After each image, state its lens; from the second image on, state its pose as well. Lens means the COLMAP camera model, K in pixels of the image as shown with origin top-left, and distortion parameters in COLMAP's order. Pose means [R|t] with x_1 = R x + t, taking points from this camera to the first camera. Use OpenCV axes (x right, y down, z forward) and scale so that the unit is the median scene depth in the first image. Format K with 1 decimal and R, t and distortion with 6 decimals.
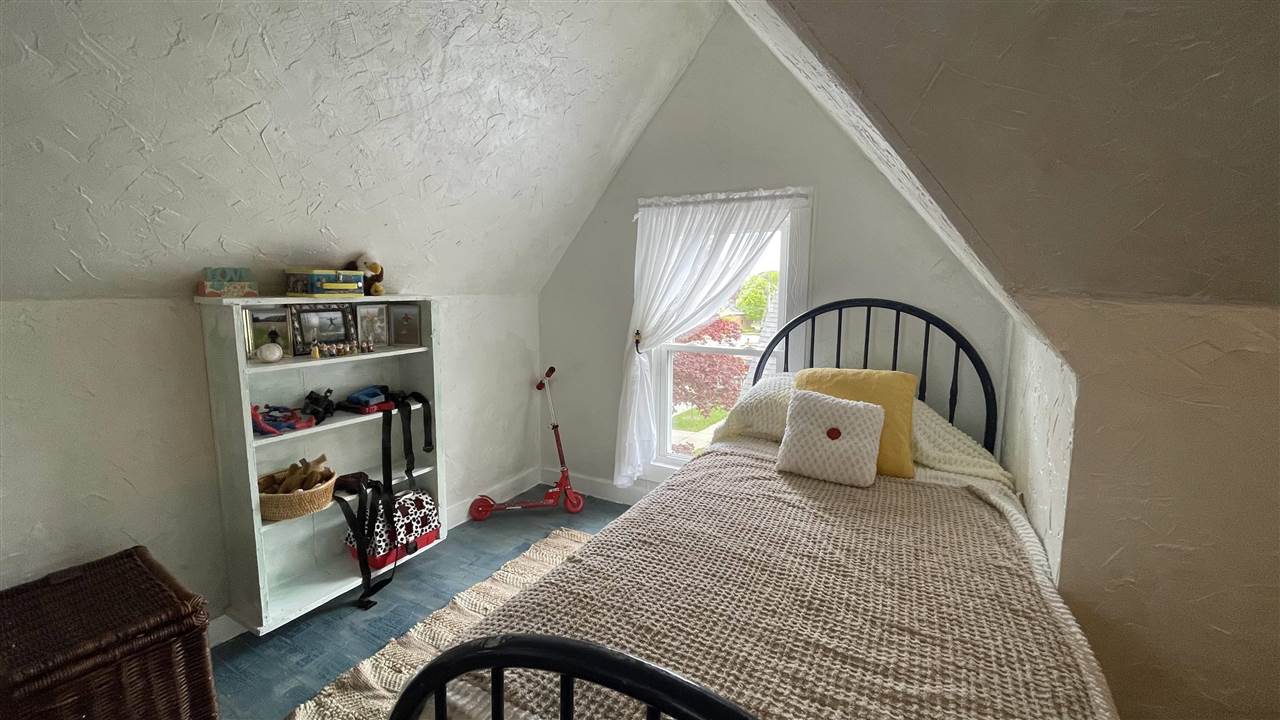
lens RADIAL K [[523.7, 0, 640.5], [0, 523.7, 353.7], [0, 0, 1]] dist [0.001987, 0.000470]
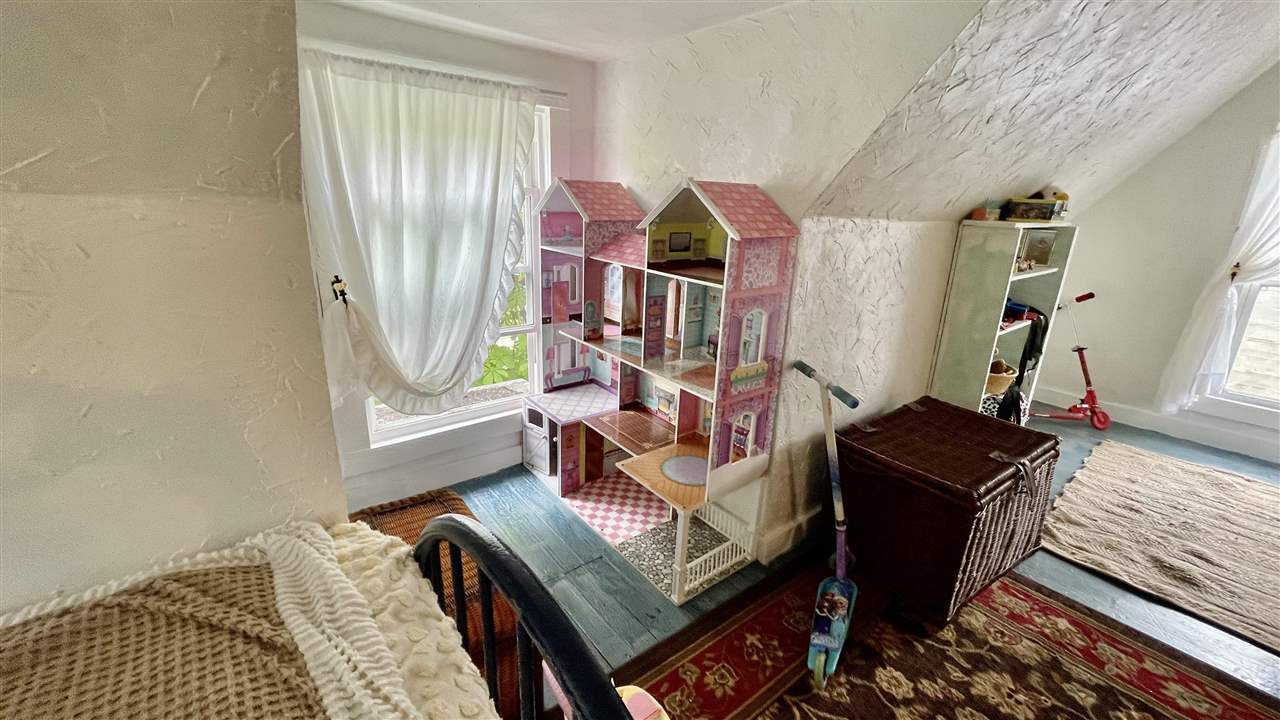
lens RADIAL K [[523.7, 0, 640.5], [0, 523.7, 353.7], [0, 0, 1]] dist [0.001987, 0.000470]
pose [[0.920677, 0.125068, -0.369745, -0.649228], [-0.067933, 0.984161, 0.163742, 0.037760], [0.384368, -0.125635, 0.914591, -0.352385]]
